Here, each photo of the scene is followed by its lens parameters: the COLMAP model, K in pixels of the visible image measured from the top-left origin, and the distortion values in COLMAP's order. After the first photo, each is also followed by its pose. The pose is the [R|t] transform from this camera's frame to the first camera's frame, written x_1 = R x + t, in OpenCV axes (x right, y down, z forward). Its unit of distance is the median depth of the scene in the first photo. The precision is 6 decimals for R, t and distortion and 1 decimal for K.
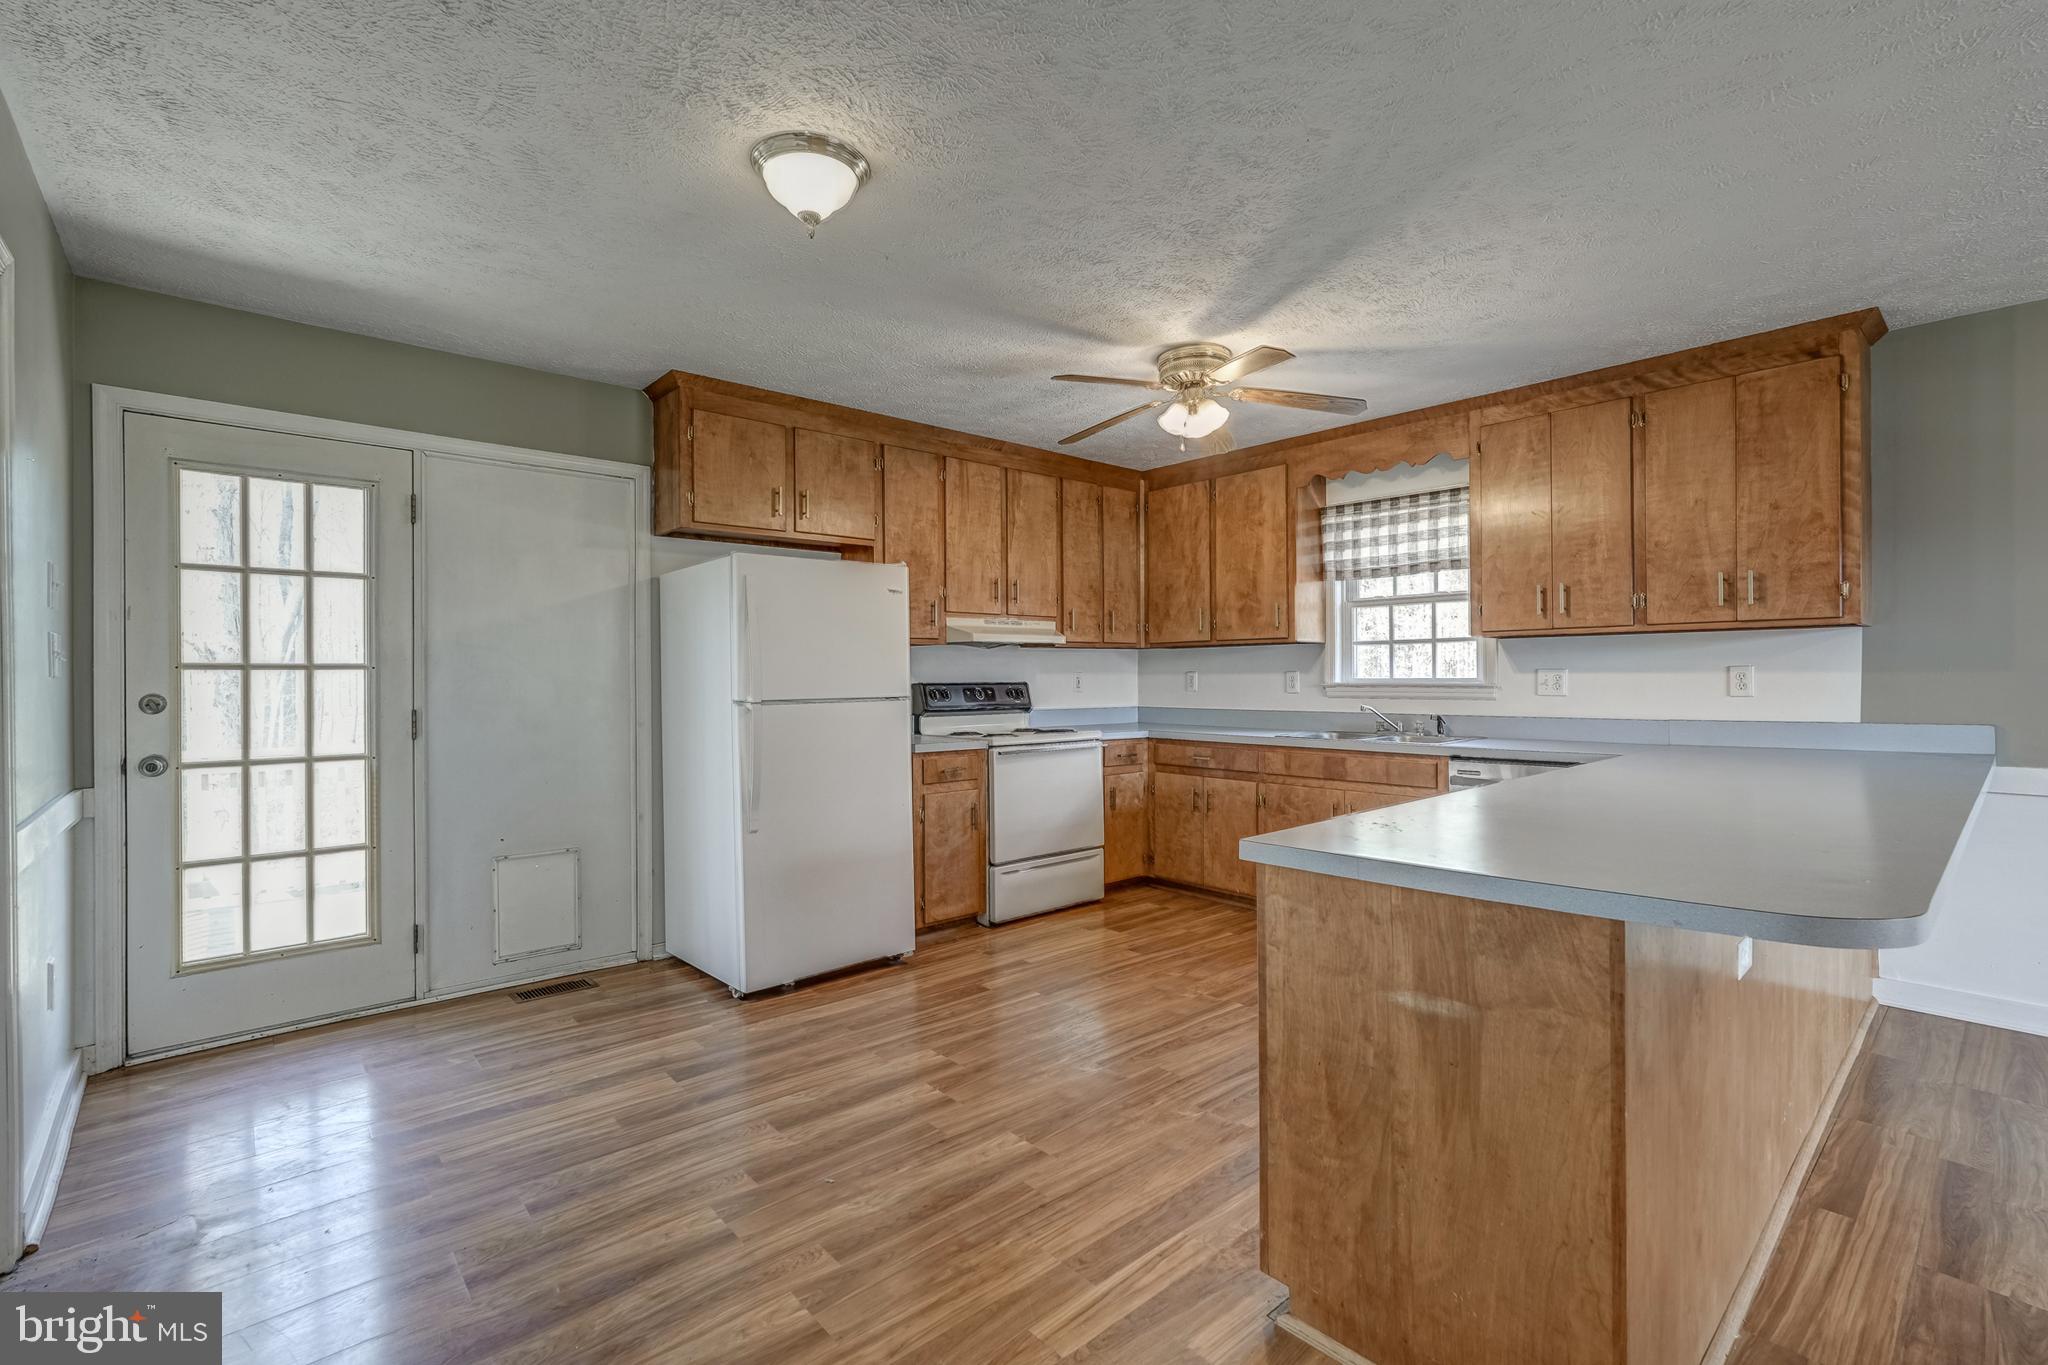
lens RADIAL K [[906.8, 0, 1024.0], [0, 906.8, 682.5], [0, 0, 1]] dist [-0.000599, 0.000105]
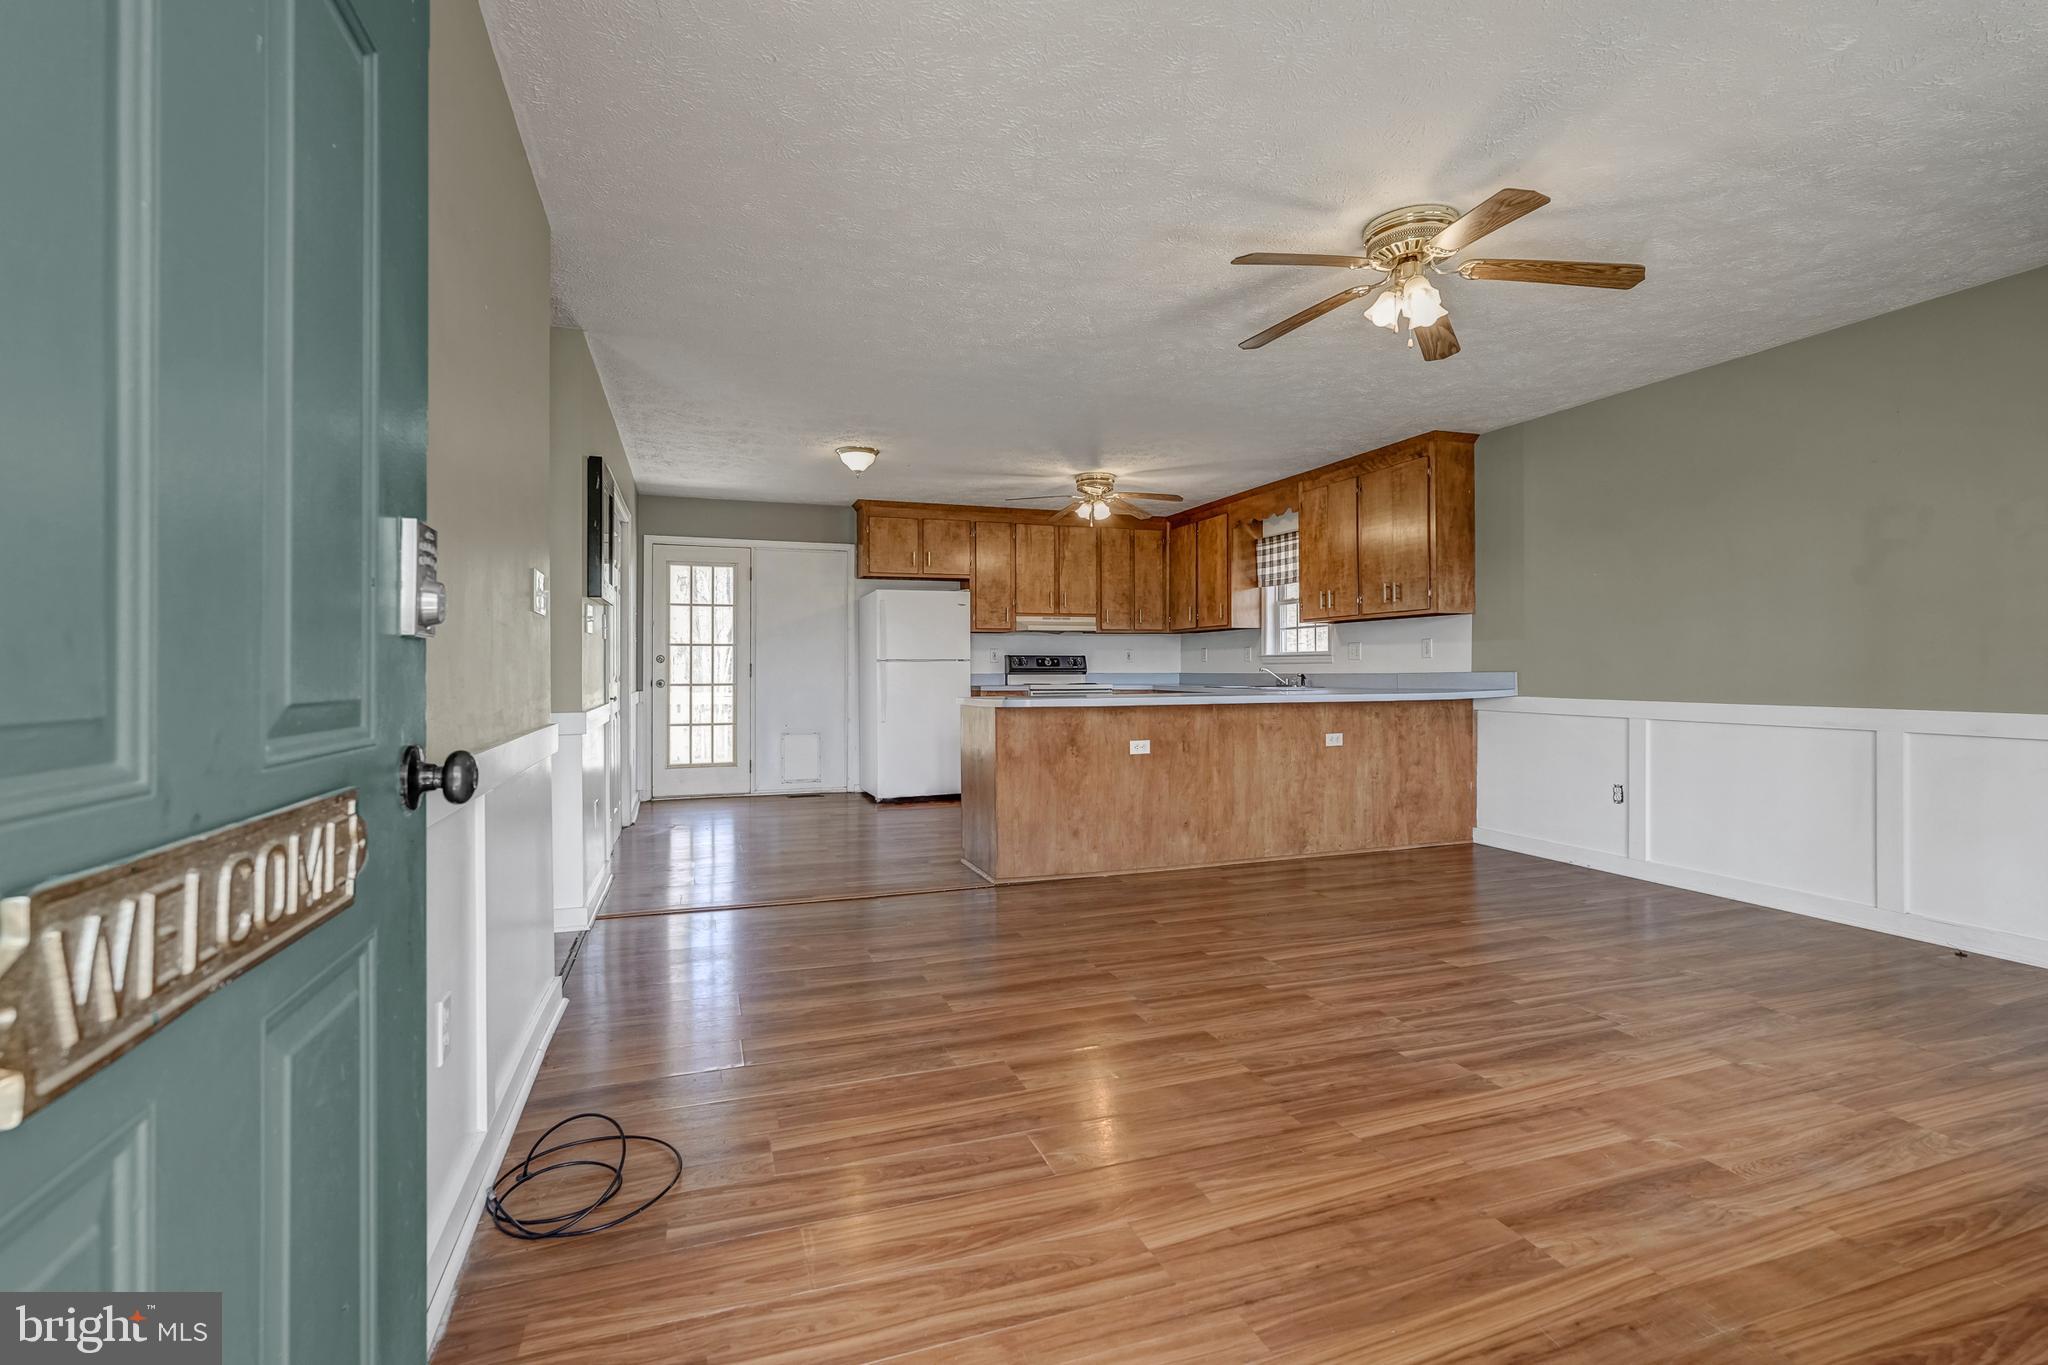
lens RADIAL K [[936.8, 0, 1010.1], [0, 936.8, 671.2], [0, 0, 1]] dist [-0.002665, 0.000318]
pose [[0.921805, 0.003643, -0.387637, 0.626656], [-0.005557, 0.999977, -0.003816, 0.040867], [0.387614, 0.005672, 0.921804, -0.680708]]
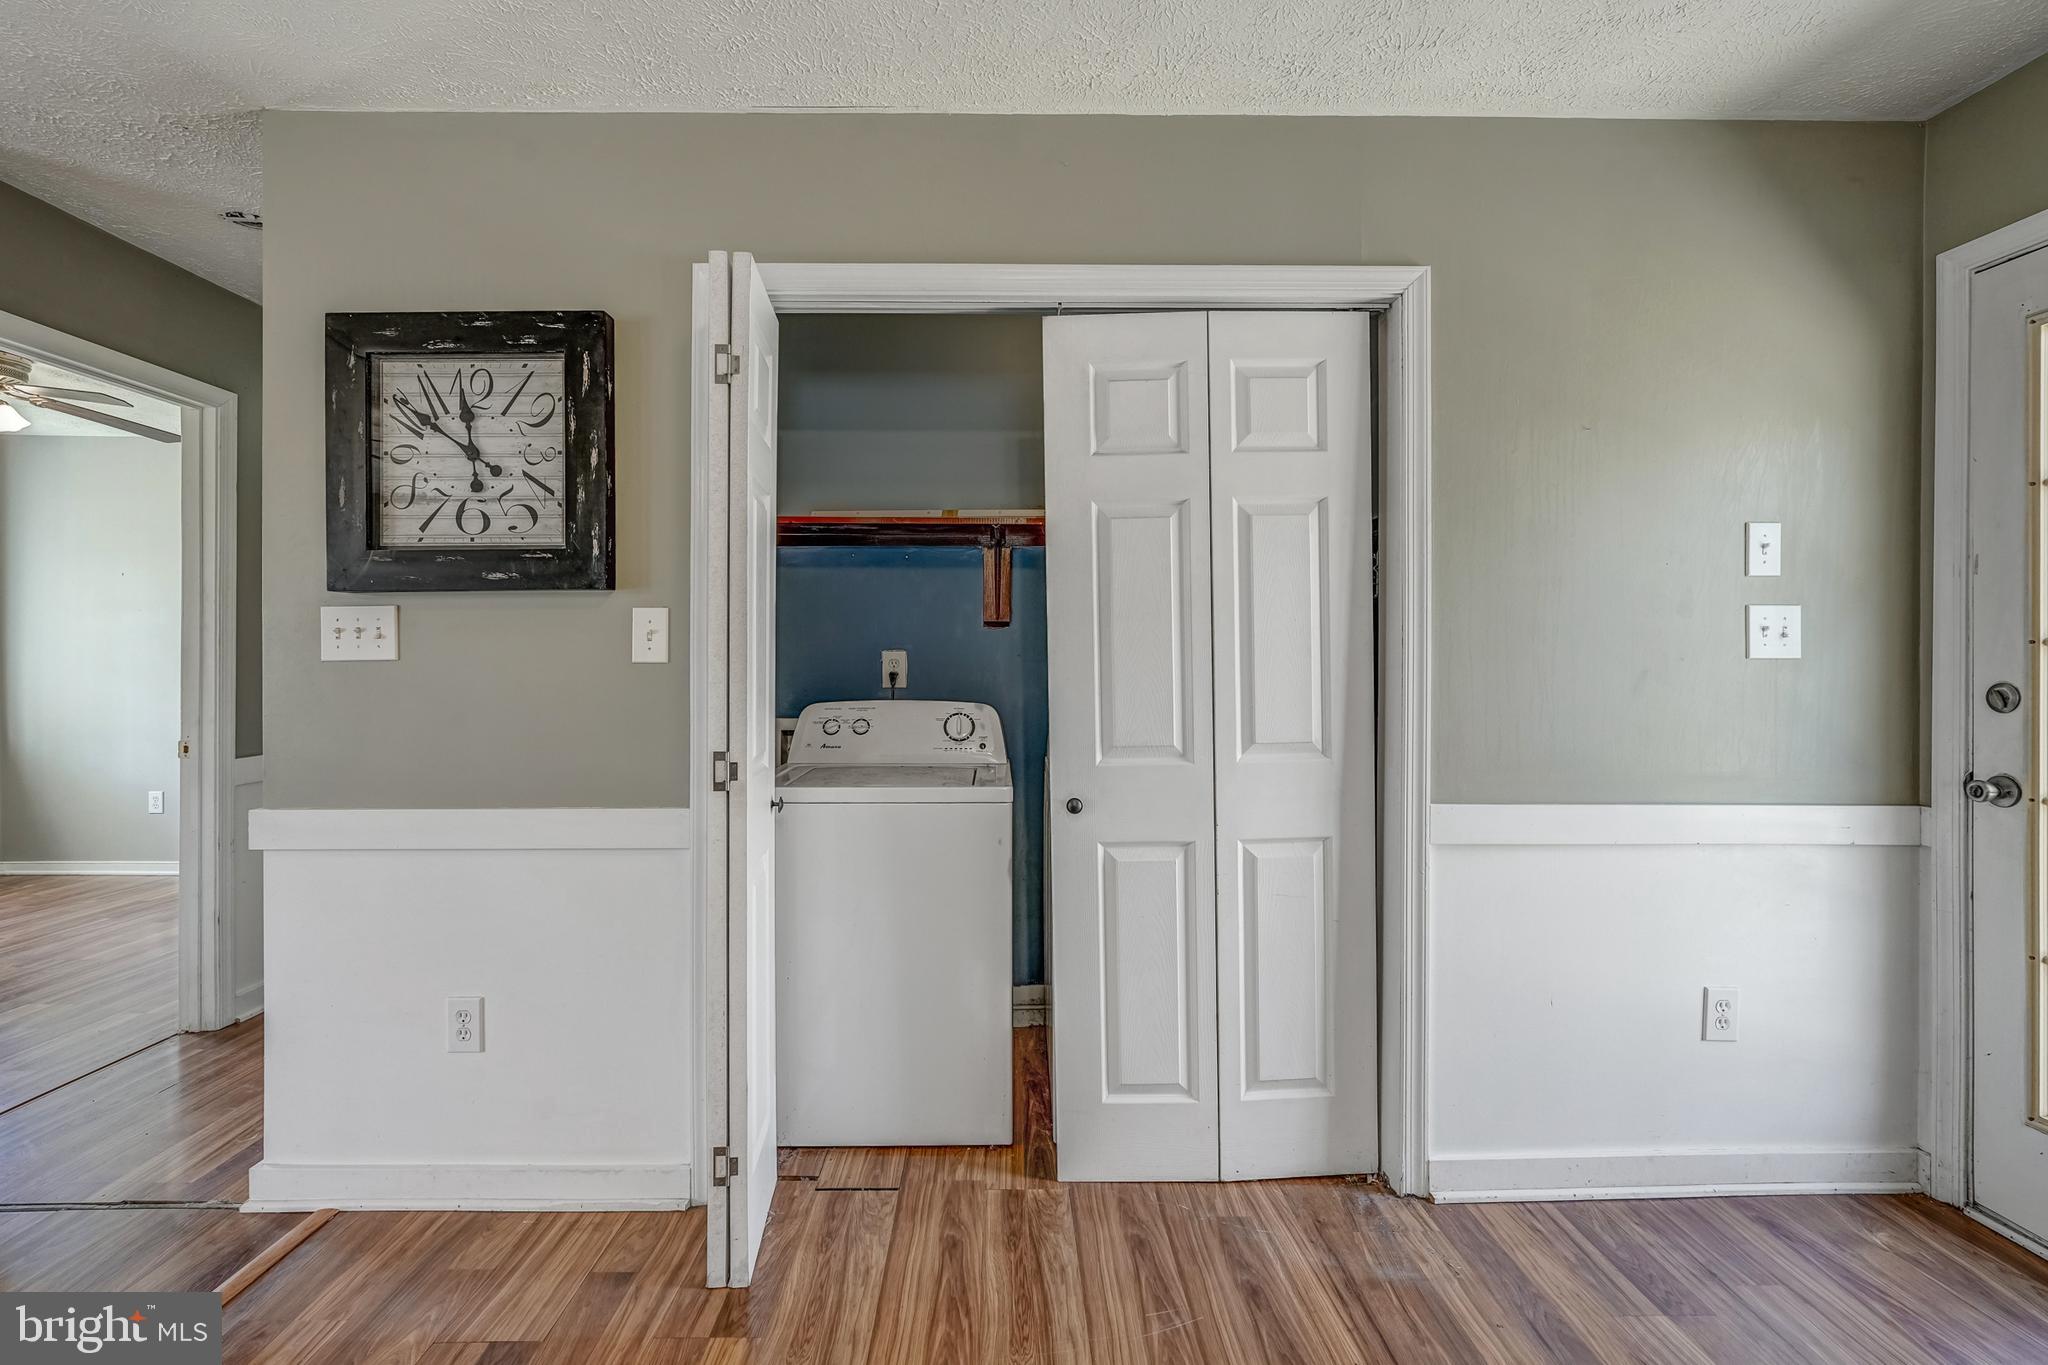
lens RADIAL K [[936.8, 0, 1010.1], [0, 936.8, 671.2], [0, 0, 1]] dist [-0.002665, 0.000318]
pose [[-0.662598, 0.009897, -0.748909, 0.021584], [0.005520, 0.999950, 0.008331, -0.003288], [0.748955, 0.001386, -0.662620, 0.579102]]
